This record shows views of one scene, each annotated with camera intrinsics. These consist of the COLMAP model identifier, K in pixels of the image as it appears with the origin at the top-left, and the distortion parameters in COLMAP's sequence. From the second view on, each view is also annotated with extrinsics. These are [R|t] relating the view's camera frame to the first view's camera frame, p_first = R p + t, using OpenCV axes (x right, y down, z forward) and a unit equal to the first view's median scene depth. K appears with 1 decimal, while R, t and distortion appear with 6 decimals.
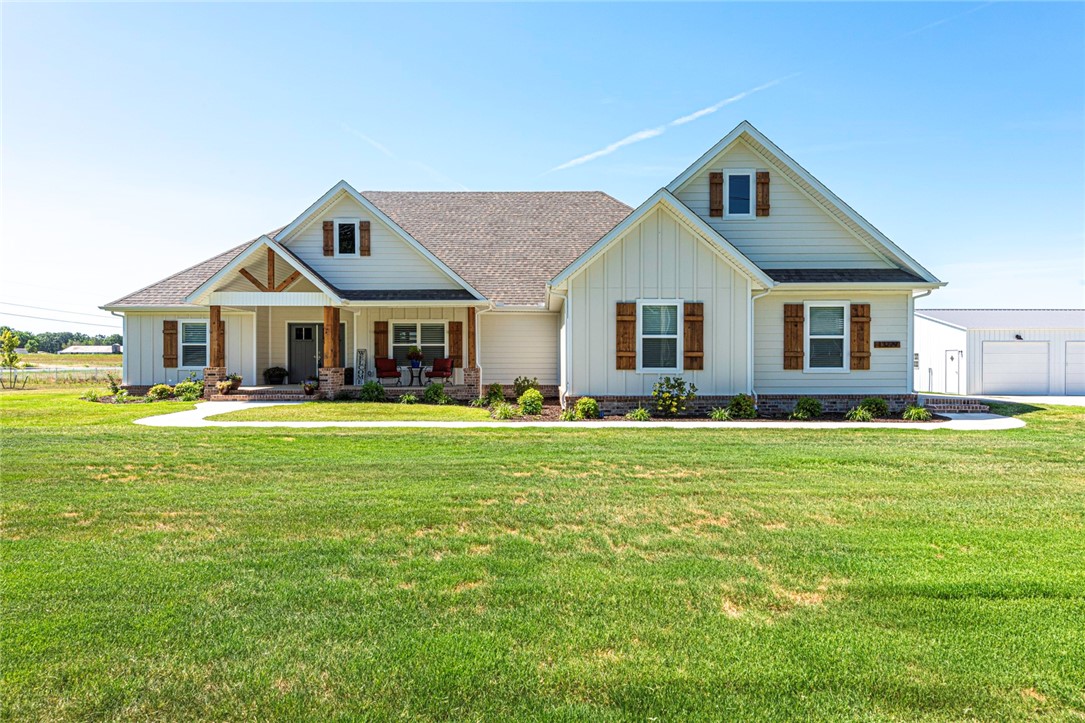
lens RADIAL K [[662.2, 0, 536.0], [0, 662.2, 359.5], [0, 0, 1]] dist [-0.001260, -0.001645]
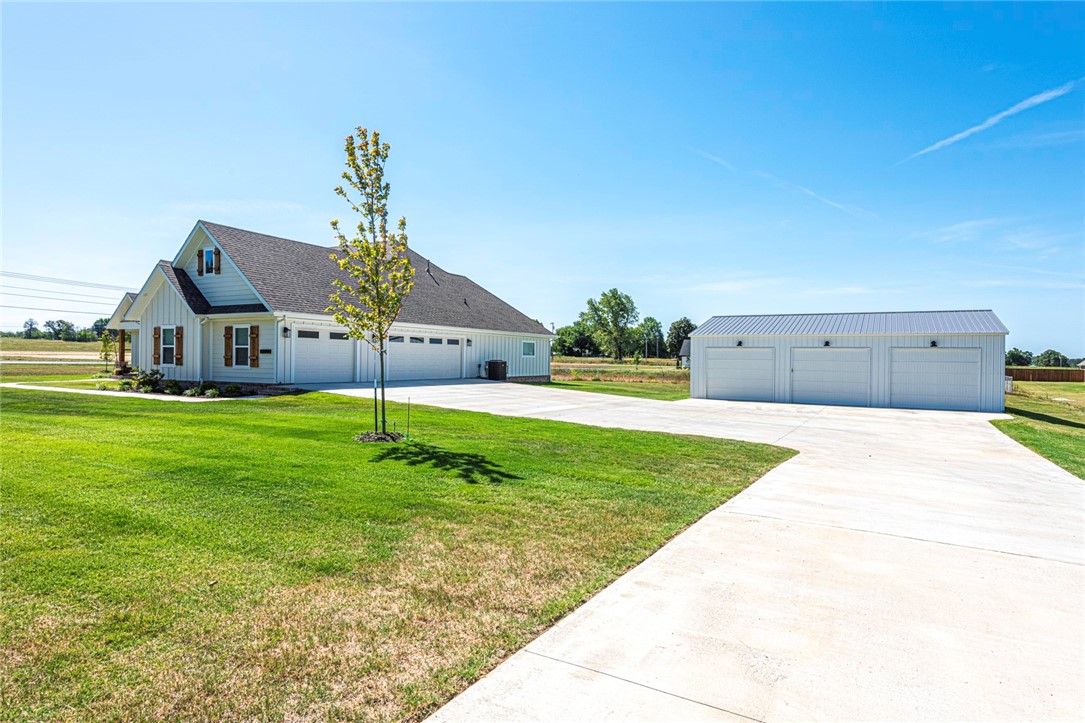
lens RADIAL K [[635.0, 0, 544.2], [0, 635.0, 367.5], [0, 0, 1]] dist [-0.007084, -0.000582]
pose [[0.876628, 0.014049, -0.480963, 1.353895], [-0.011074, 0.999898, 0.009022, -0.004133], [0.481041, -0.002582, 0.876694, 0.004022]]
